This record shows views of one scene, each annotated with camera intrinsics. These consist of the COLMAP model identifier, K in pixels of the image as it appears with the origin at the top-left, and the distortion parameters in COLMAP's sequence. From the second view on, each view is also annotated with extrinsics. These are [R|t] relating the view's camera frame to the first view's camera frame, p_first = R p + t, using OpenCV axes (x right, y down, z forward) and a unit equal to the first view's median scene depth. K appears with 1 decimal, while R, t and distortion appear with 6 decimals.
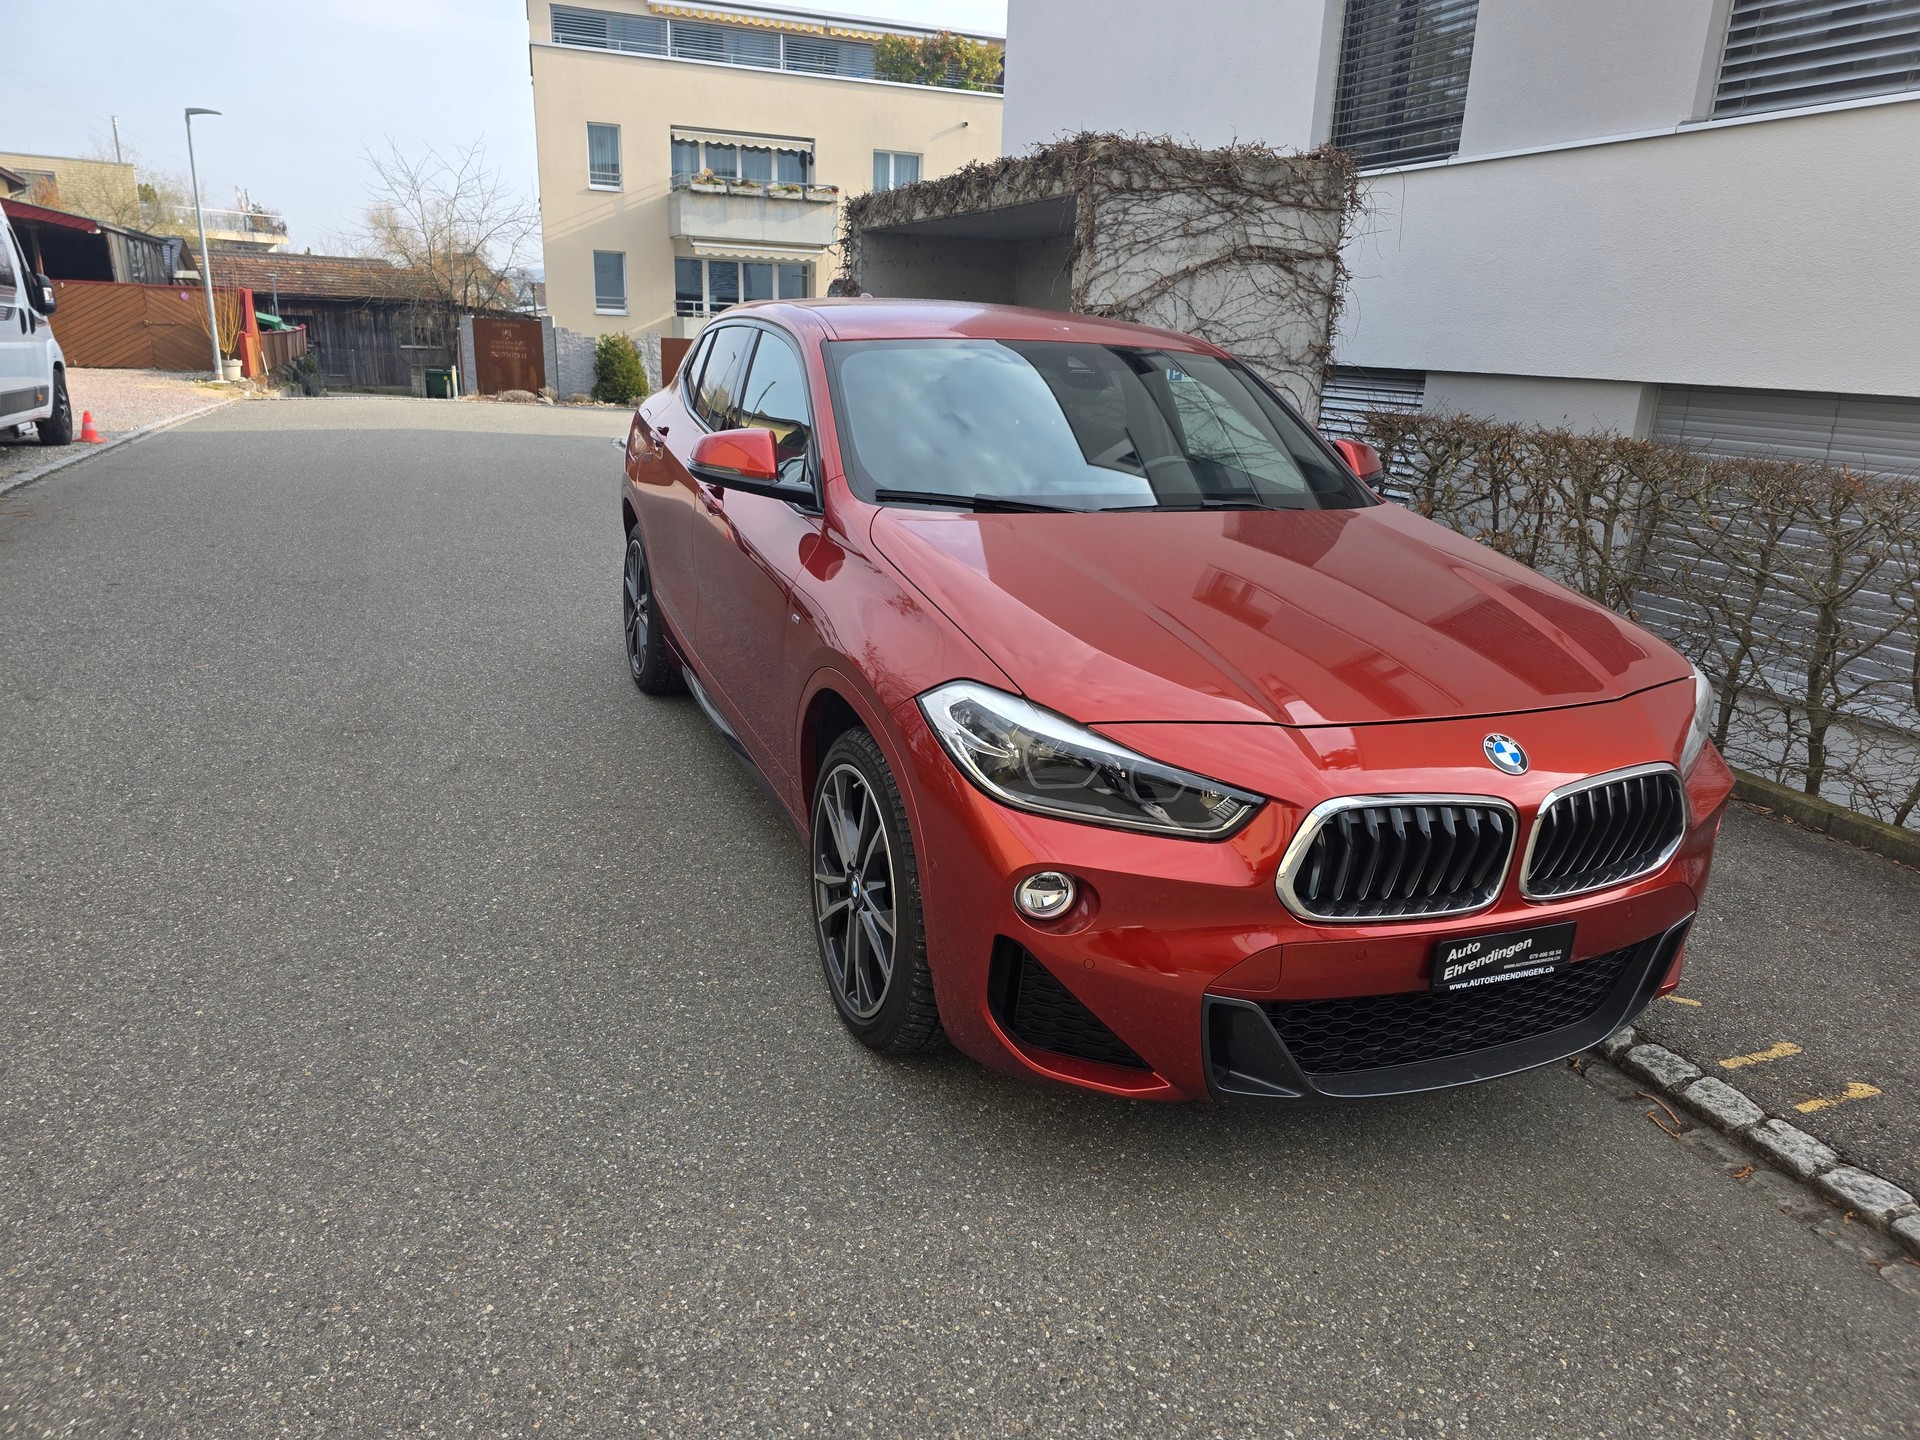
lens RADIAL K [[1291.2, 0, 952.7], [0, 1291.2, 717.6], [0, 0, 1]] dist [0.054493, -0.045617]
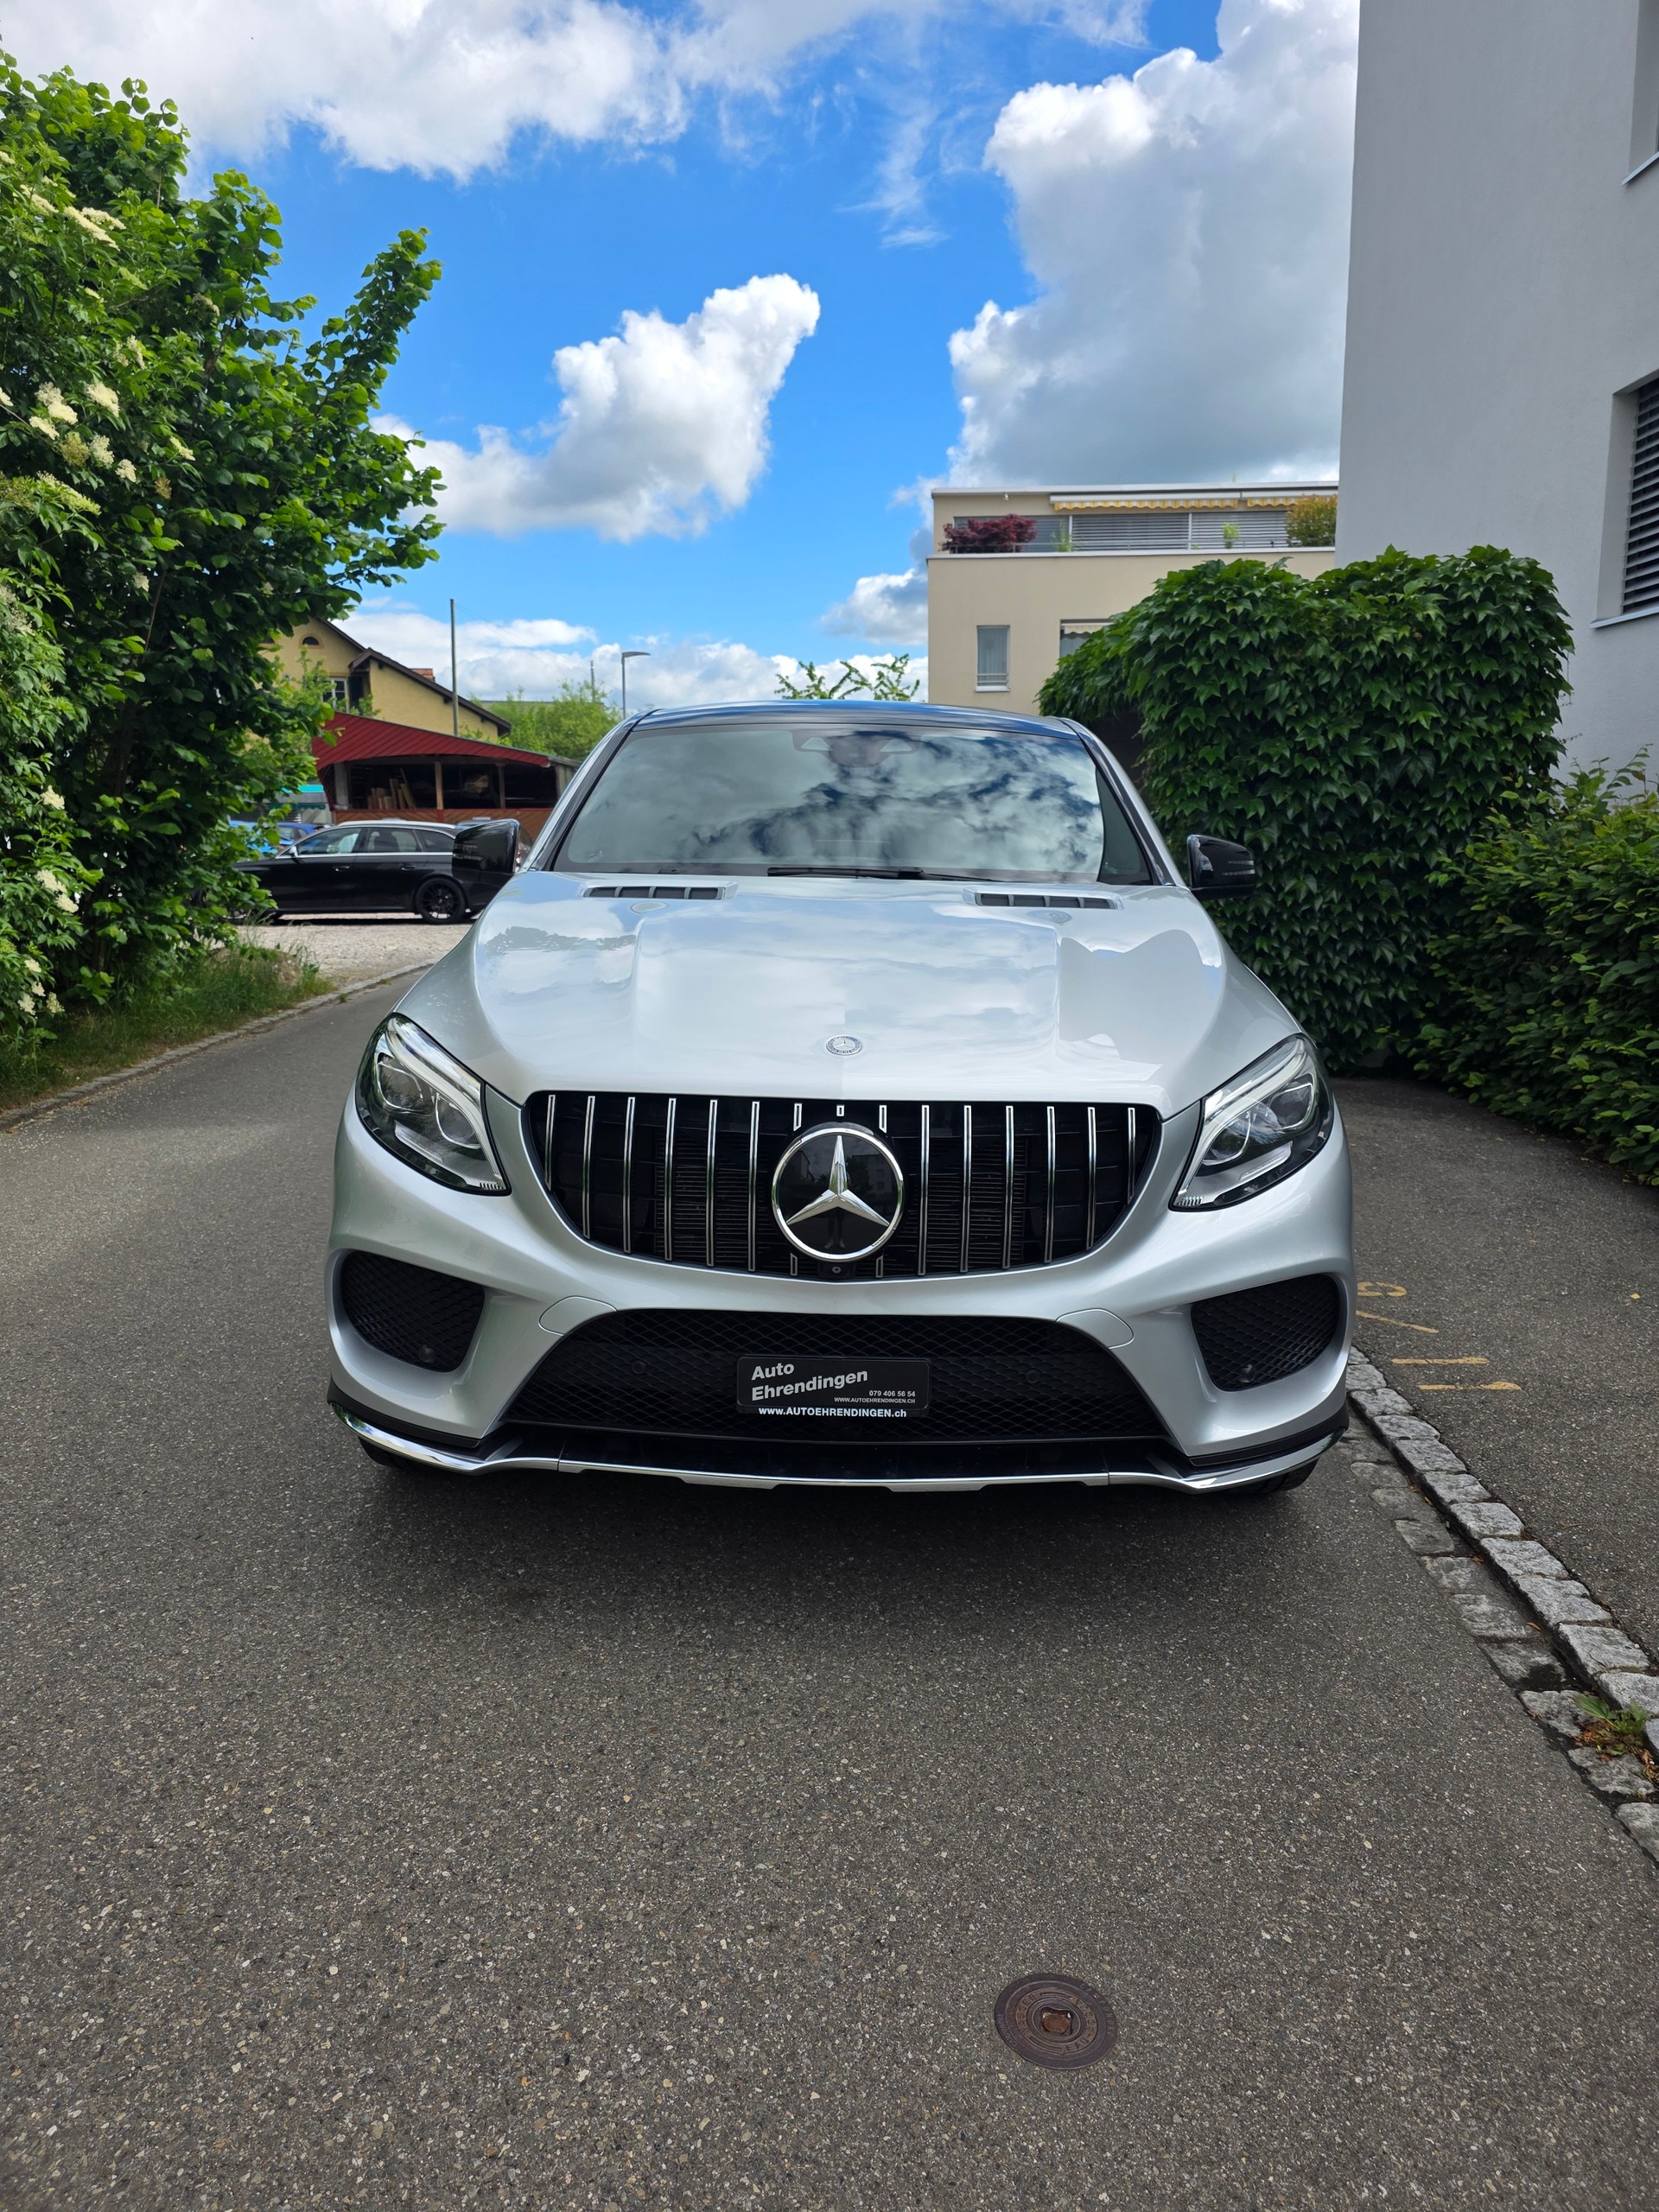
lens RADIAL K [[1498.9, 0, 830.6], [0, 1498.9, 1075.2], [0, 0, 1]] dist [0.056483, -0.050301]
pose [[0.923040, 0.018553, -0.384256, 0.285784], [-0.067039, 0.991311, -0.113174, 0.088819], [0.378818, 0.130225, 0.916263, -0.210600]]
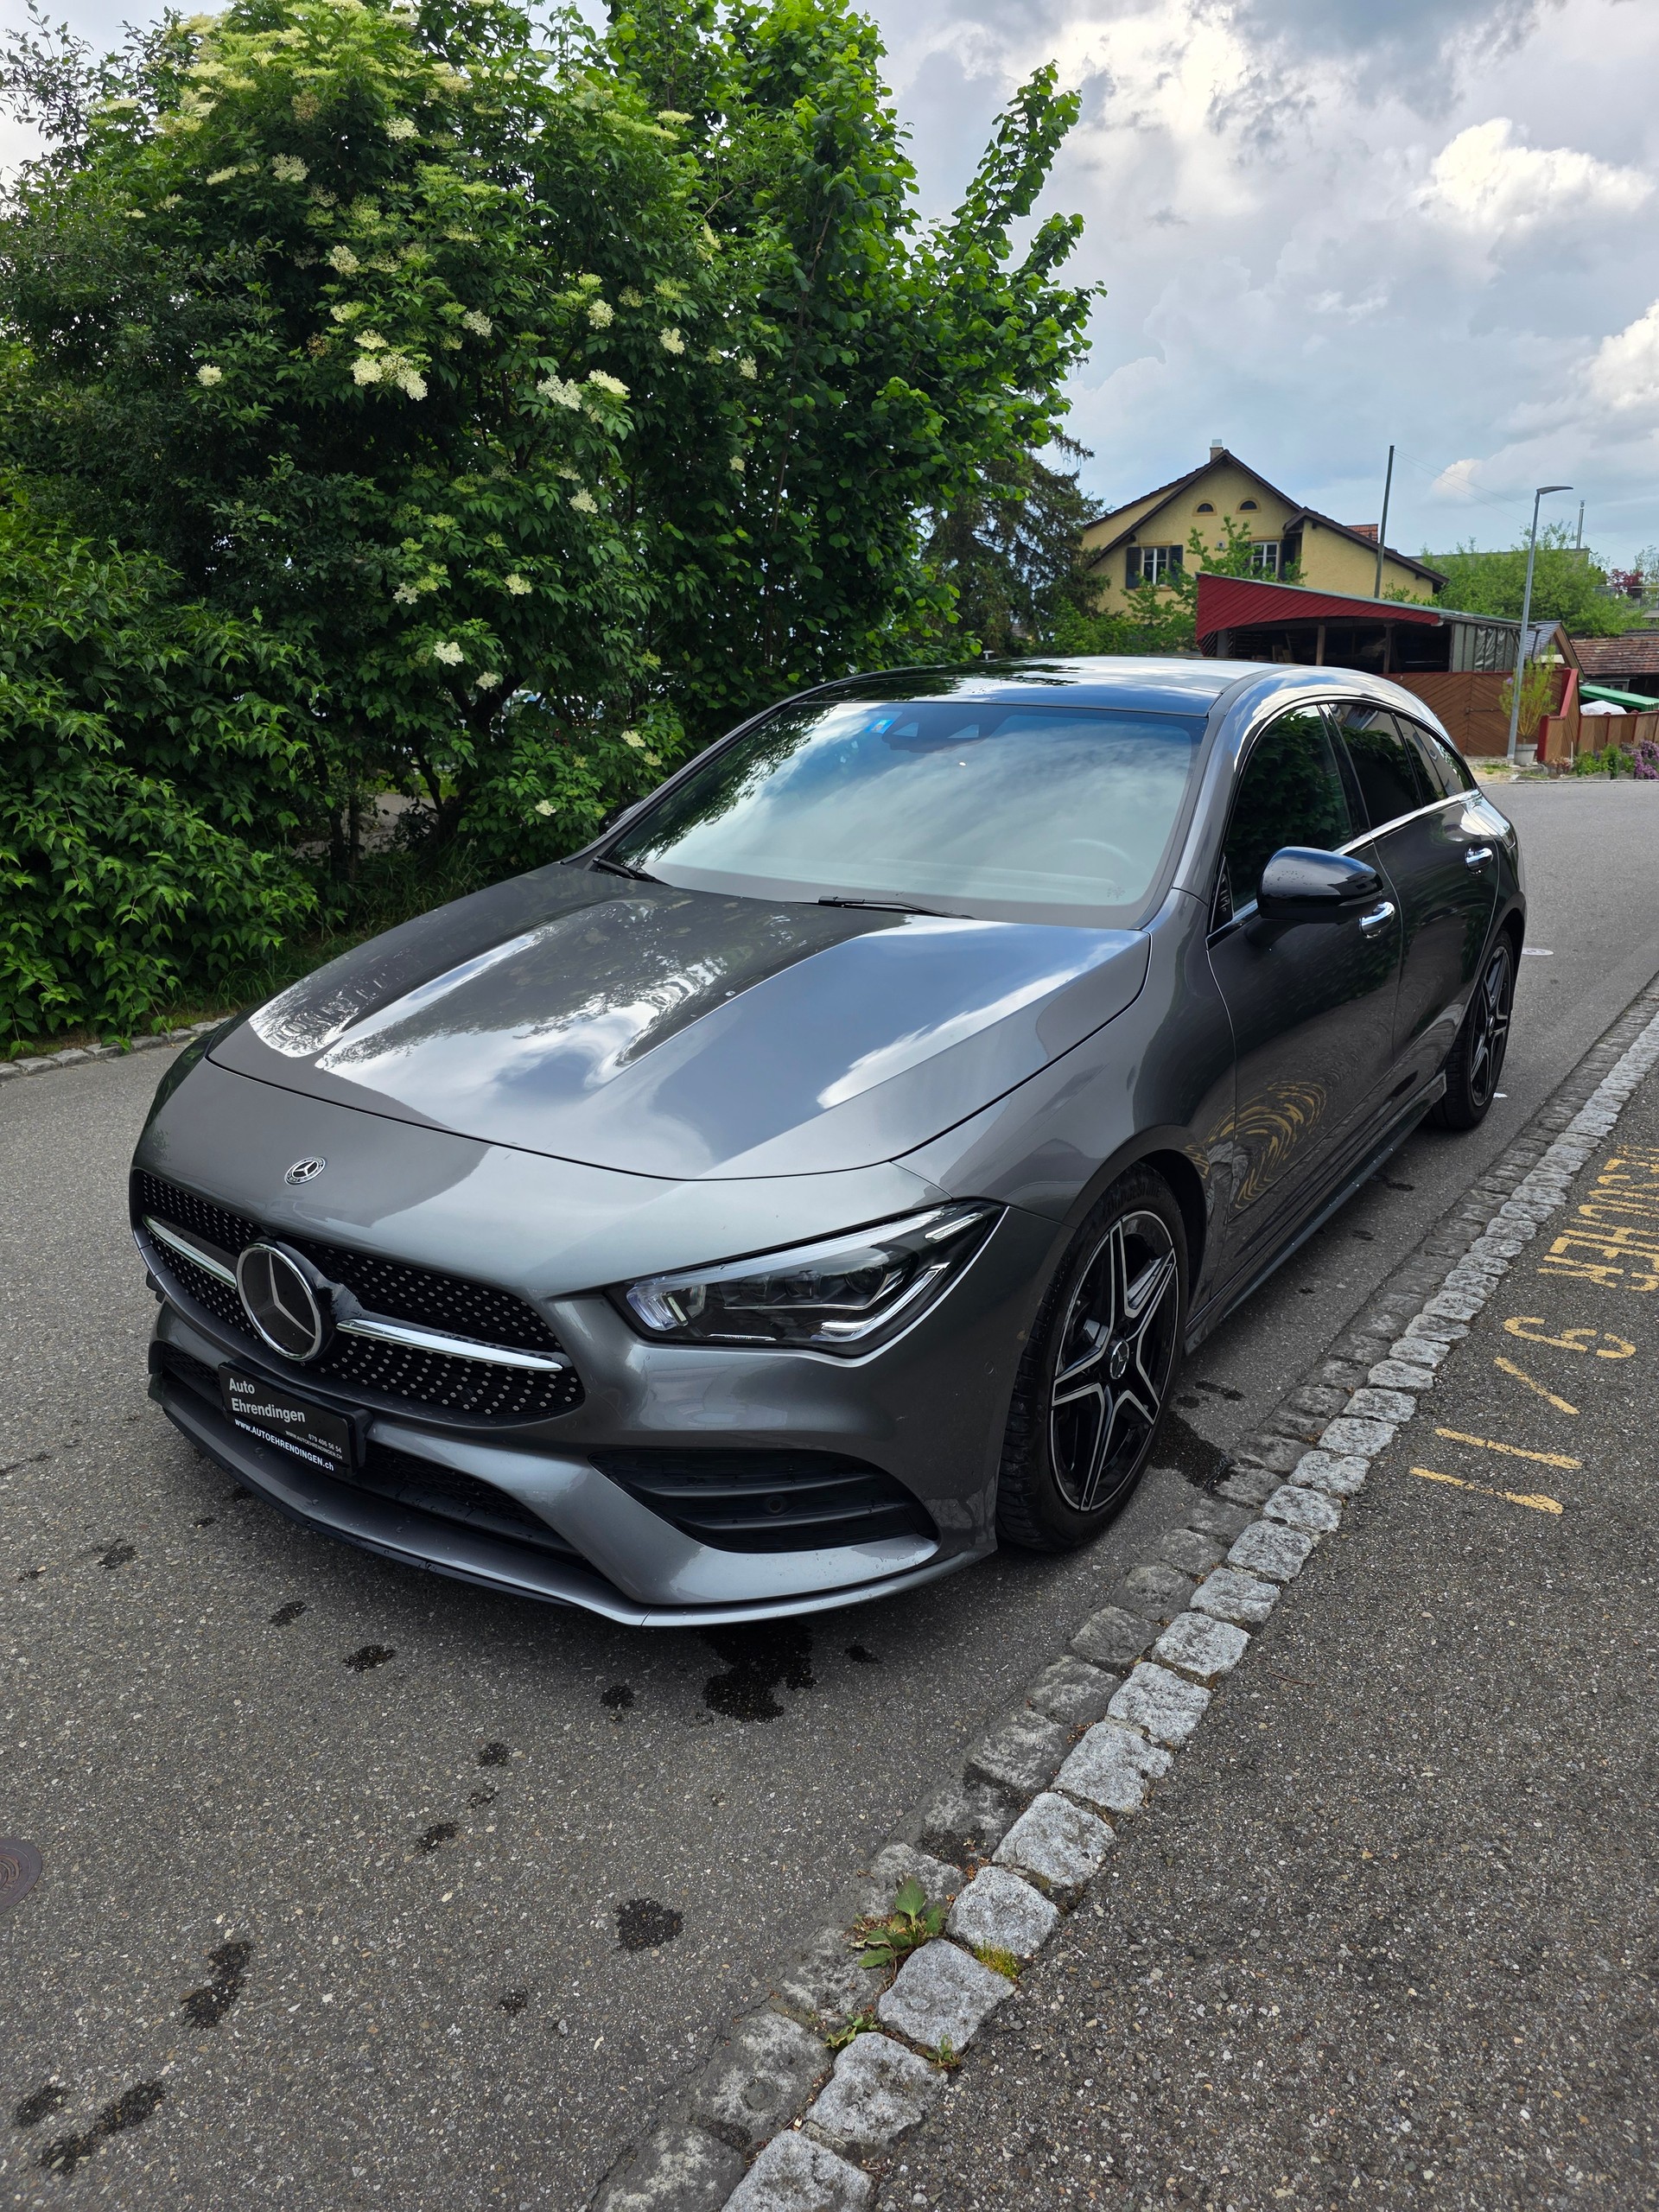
lens RADIAL K [[1482.9, 0, 824.8], [0, 1482.9, 1079.6], [0, 0, 1]] dist [0.052995, -0.049239]
pose [[0.527260, 0.164438, -0.833641, 0.516396], [-0.209055, 0.976043, 0.060304, 0.030085], [0.823586, 0.142481, 0.549005, 0.046518]]
